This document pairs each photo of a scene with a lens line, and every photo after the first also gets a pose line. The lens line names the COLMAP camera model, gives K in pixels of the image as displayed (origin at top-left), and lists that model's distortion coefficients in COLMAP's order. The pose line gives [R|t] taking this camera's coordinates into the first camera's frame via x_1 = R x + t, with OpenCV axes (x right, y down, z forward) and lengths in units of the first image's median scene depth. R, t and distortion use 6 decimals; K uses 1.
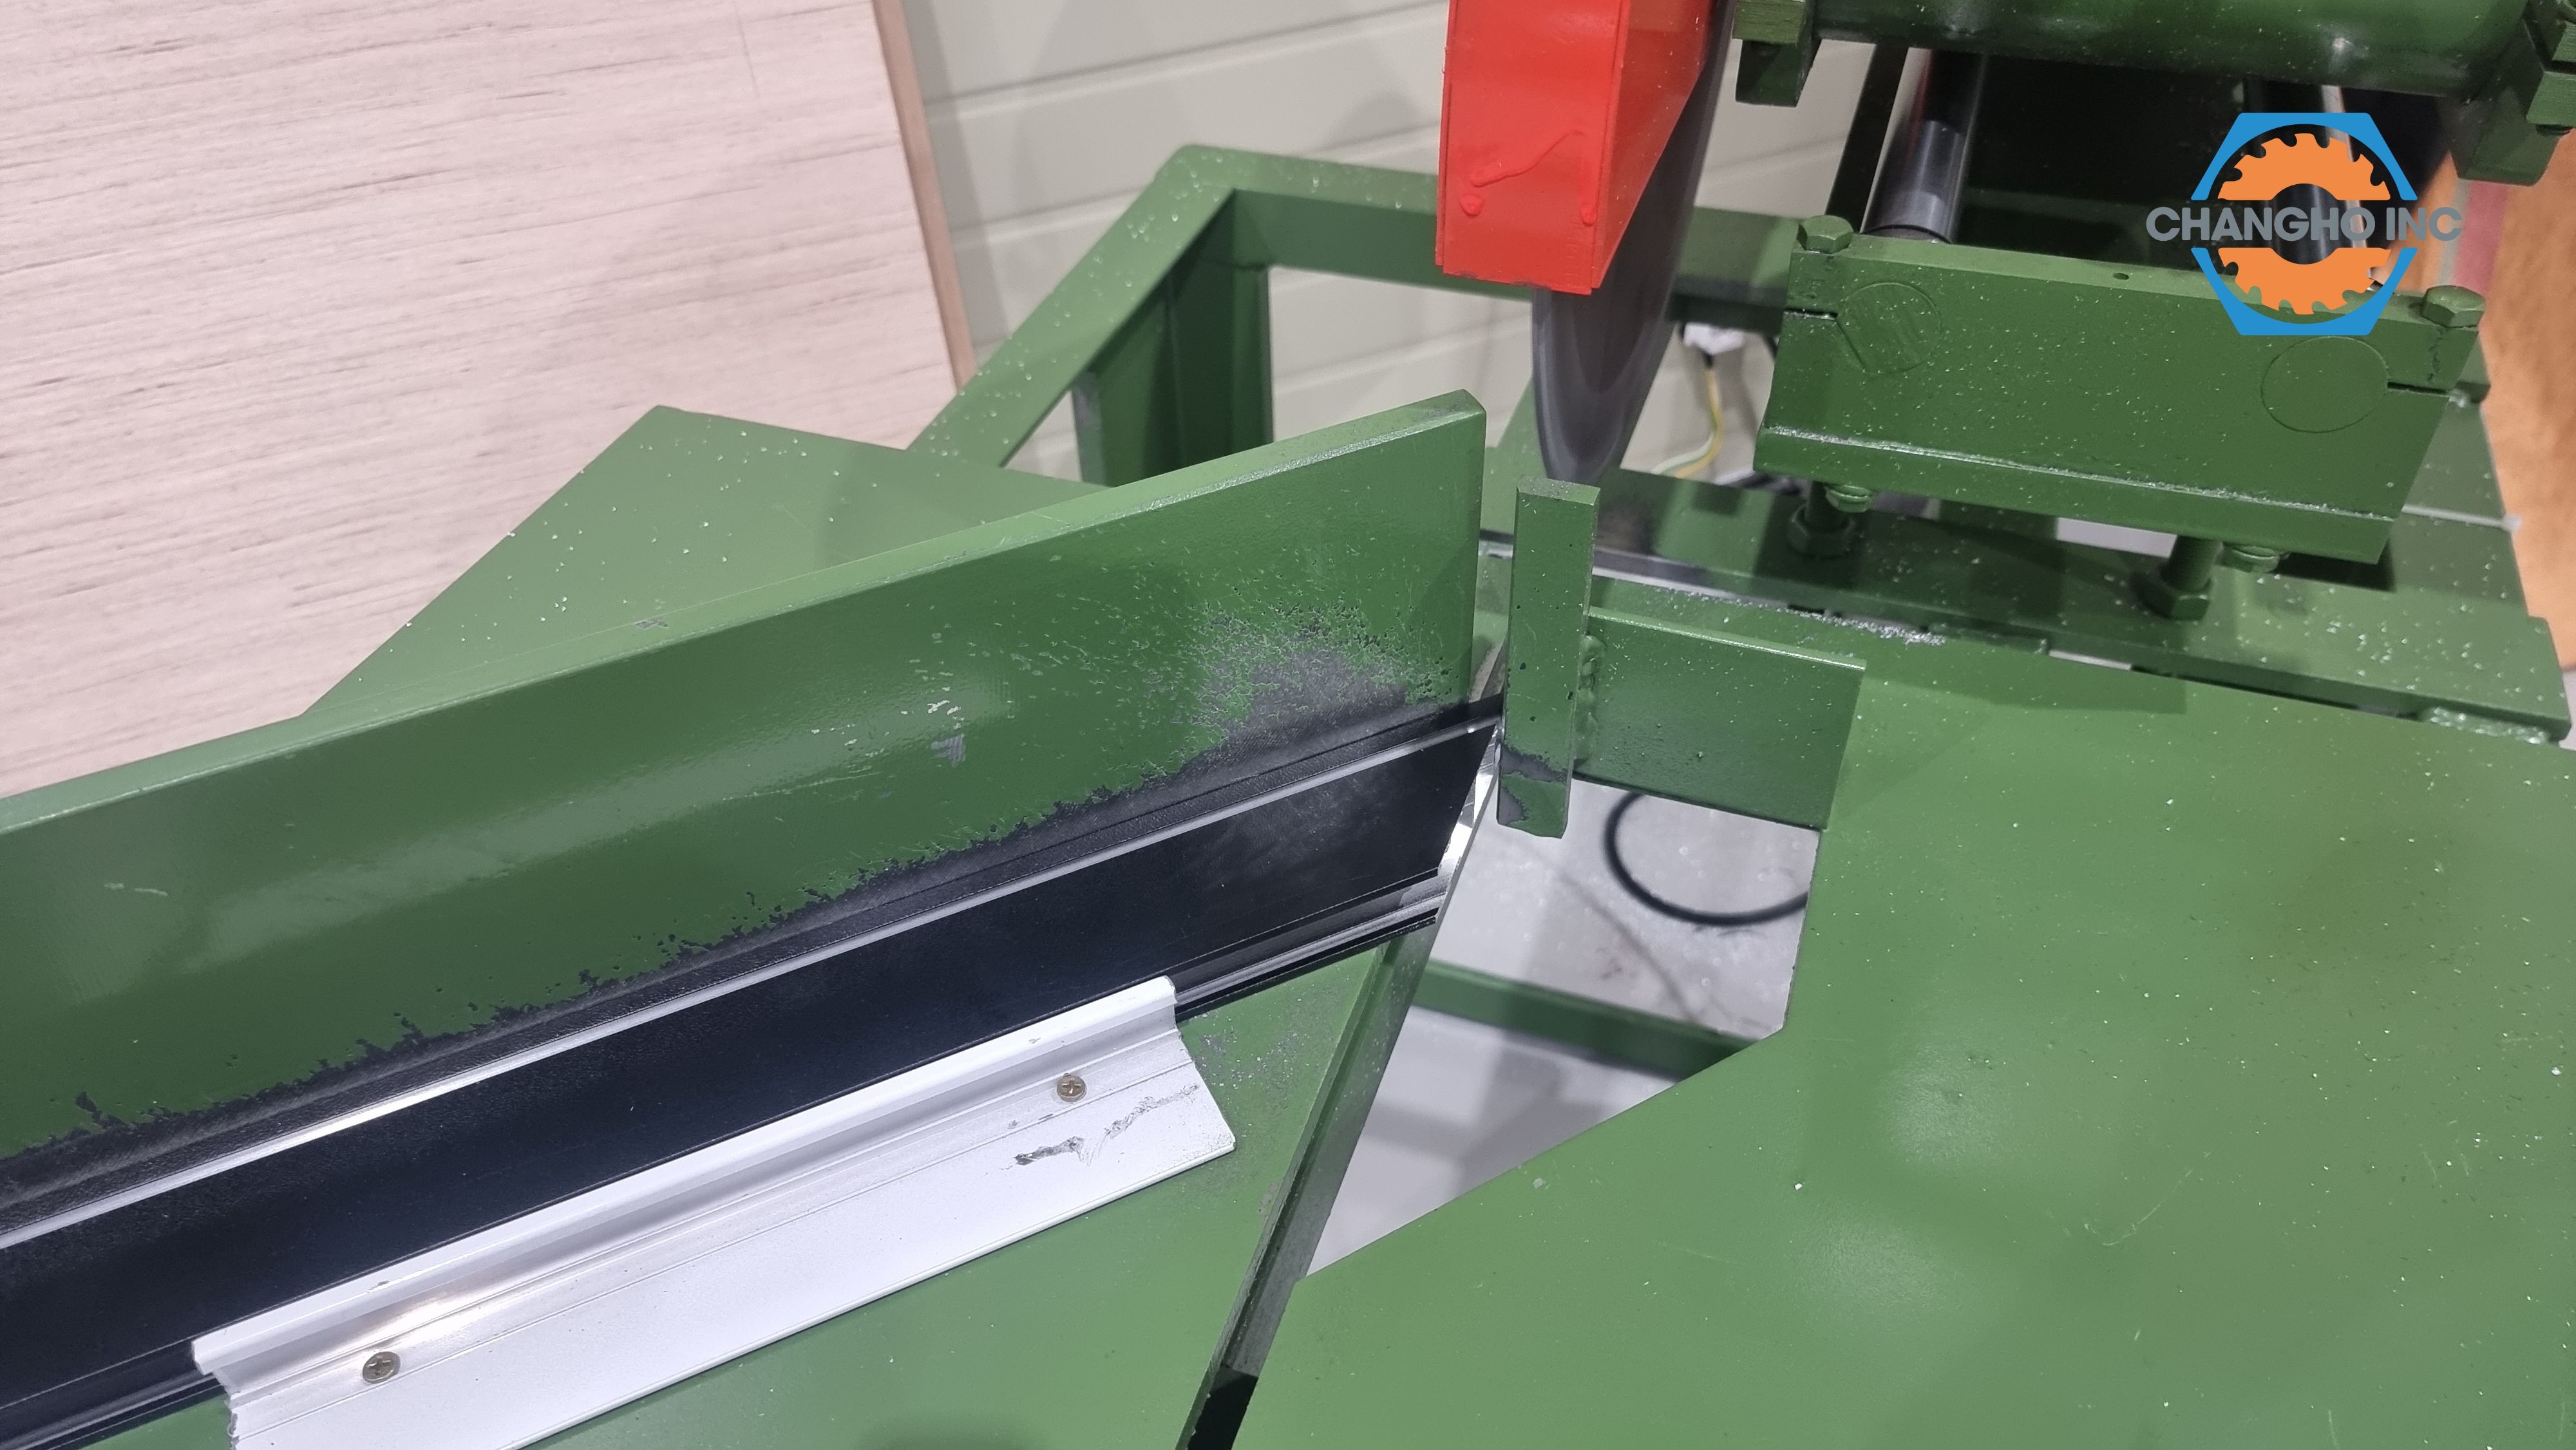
lens RADIAL K [[1802.6, 0, 1267.2], [0, 1802.6, 721.3], [0, 0, 1]] dist [0.057853, -0.043750]
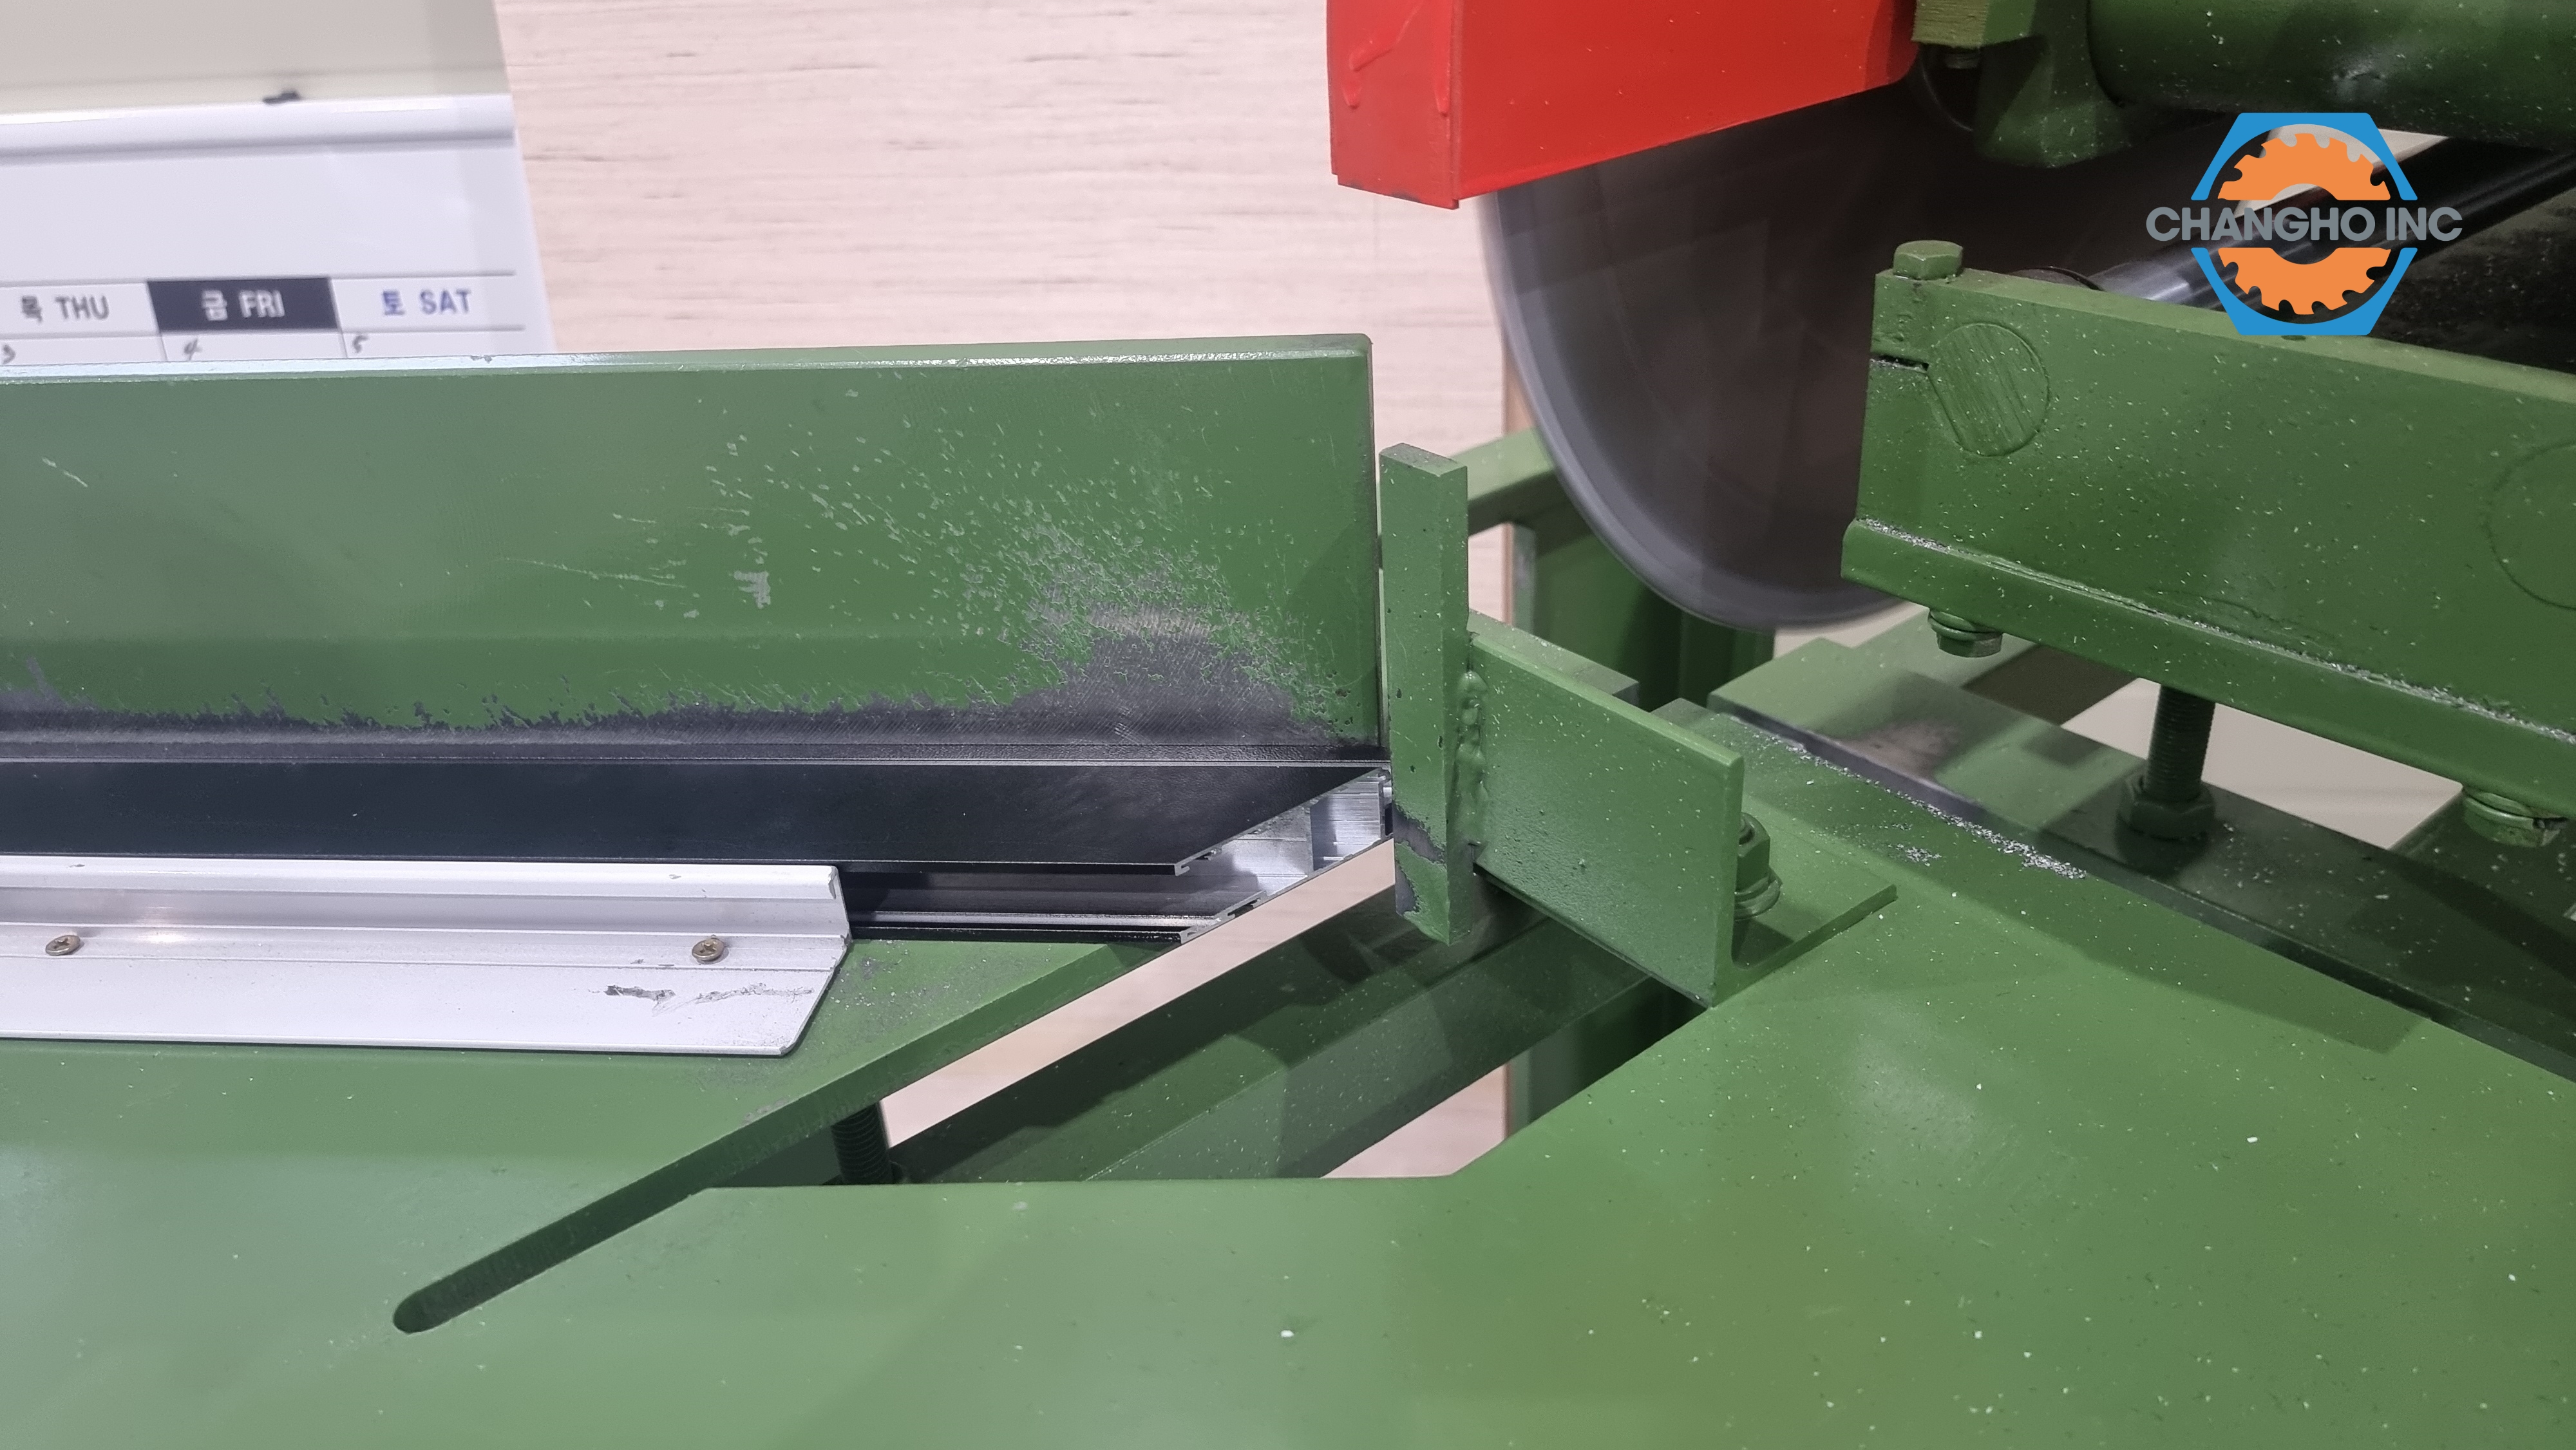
lens RADIAL K [[1802.6, 0, 1267.2], [0, 1802.6, 721.3], [0, 0, 1]] dist [0.057853, -0.043750]
pose [[0.844182, 0.236031, -0.481297, 0.484811], [-0.324436, 0.939697, -0.108218, 0.089374], [0.426730, 0.247506, 0.869852, 0.255921]]
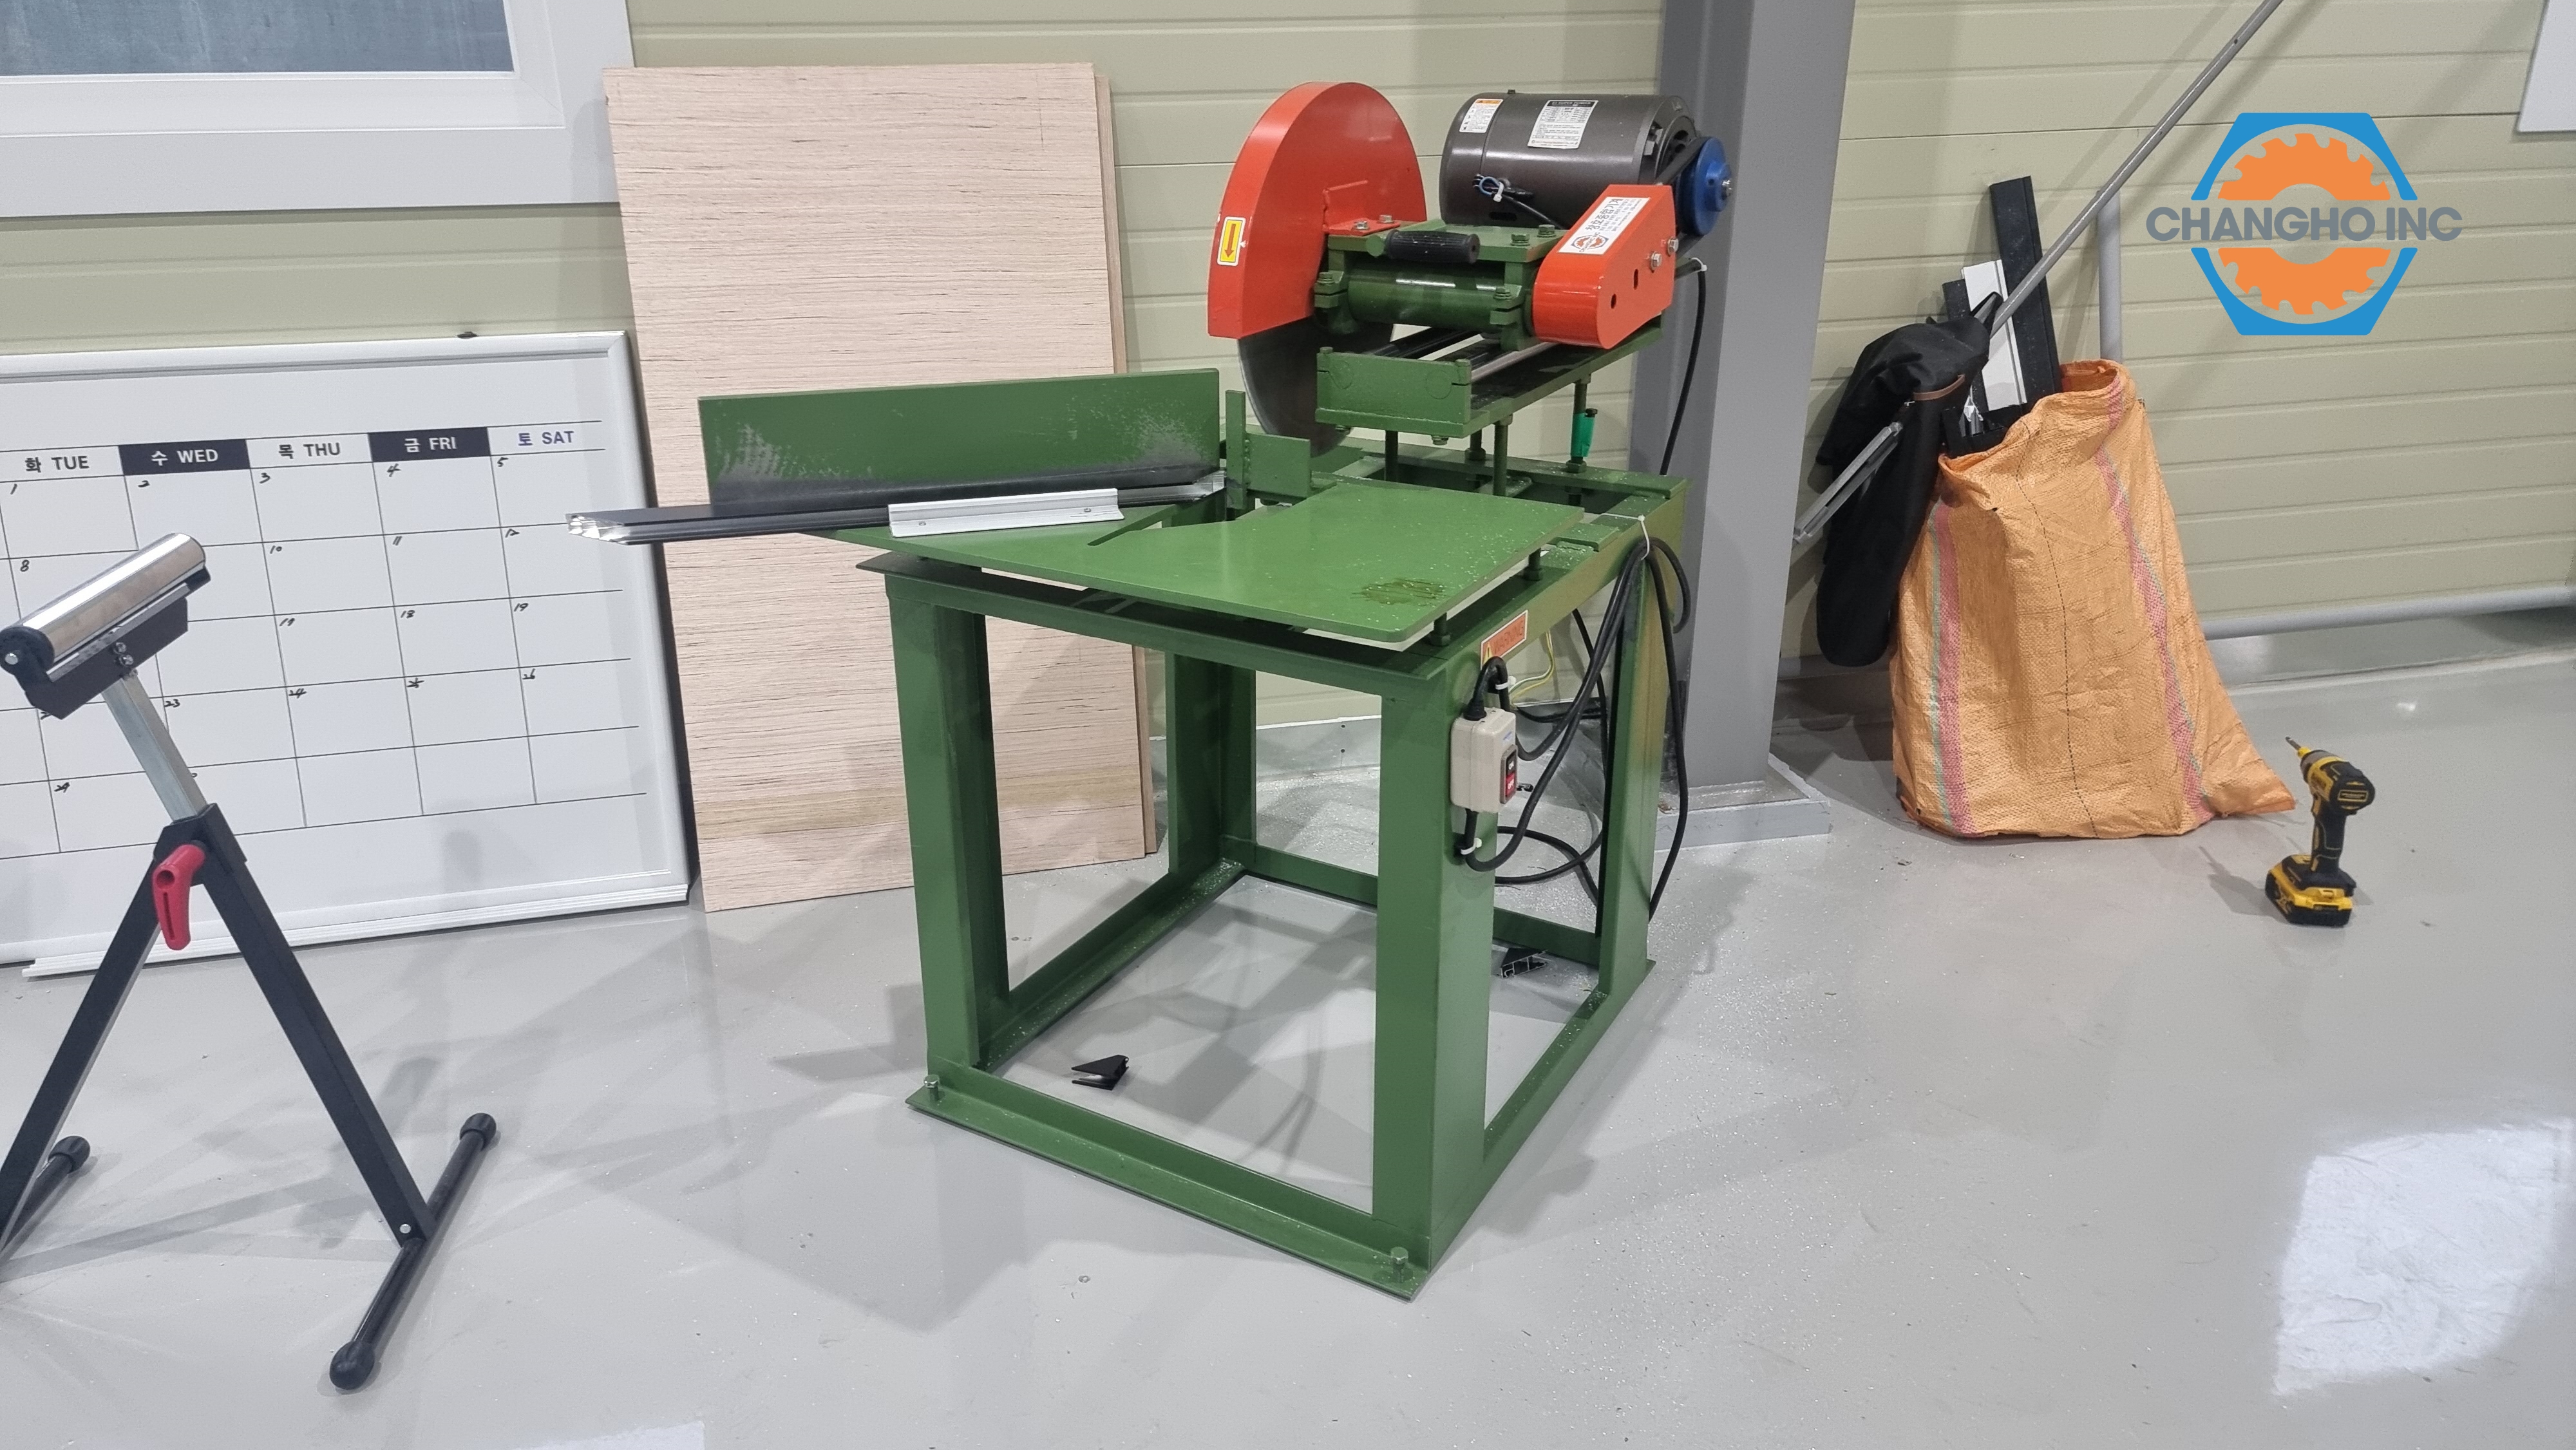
lens RADIAL K [[1802.6, 0, 1267.2], [0, 1802.6, 721.3], [0, 0, 1]] dist [0.057853, -0.043750]
pose [[0.983862, 0.088687, -0.155403, 0.821639], [-0.135199, 0.937380, -0.320998, 1.625851], [0.117204, 0.336828, 0.934243, -2.183409]]
